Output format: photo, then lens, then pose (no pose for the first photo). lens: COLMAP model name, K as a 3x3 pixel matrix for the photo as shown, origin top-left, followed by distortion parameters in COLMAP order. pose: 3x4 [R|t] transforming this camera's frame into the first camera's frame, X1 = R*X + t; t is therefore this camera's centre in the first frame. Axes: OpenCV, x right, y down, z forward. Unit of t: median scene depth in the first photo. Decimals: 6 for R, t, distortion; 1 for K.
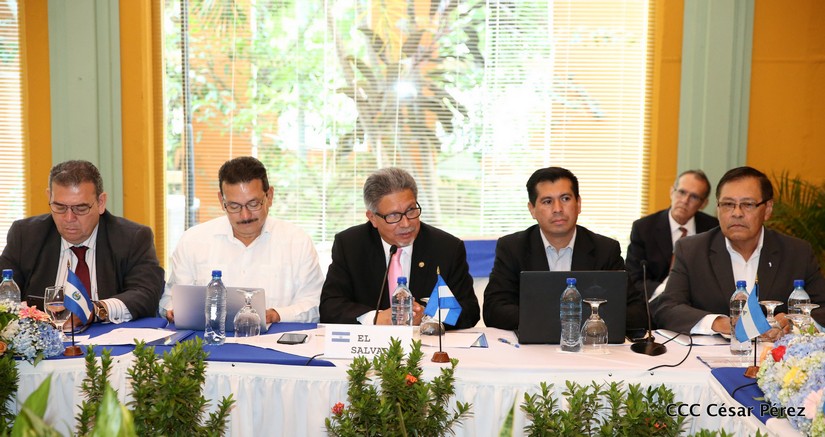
lens RADIAL K [[1360.6, 0, 414.1], [0, 1360.6, 255.7], [0, 0, 1]] dist [0.095319, 0.000000]
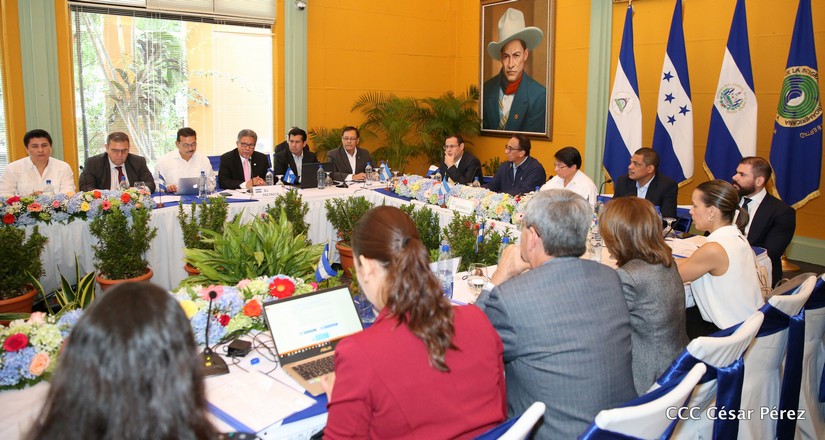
lens RADIAL K [[554.3, 0, 409.7], [0, 554.3, 165.8], [0, 0, 1]] dist [-0.056652, 0.030971]
pose [[0.817104, -0.067848, 0.572484, -0.412605], [0.057643, 0.997689, 0.035969, -0.014816], [-0.573601, 0.003609, 0.819127, -0.123266]]
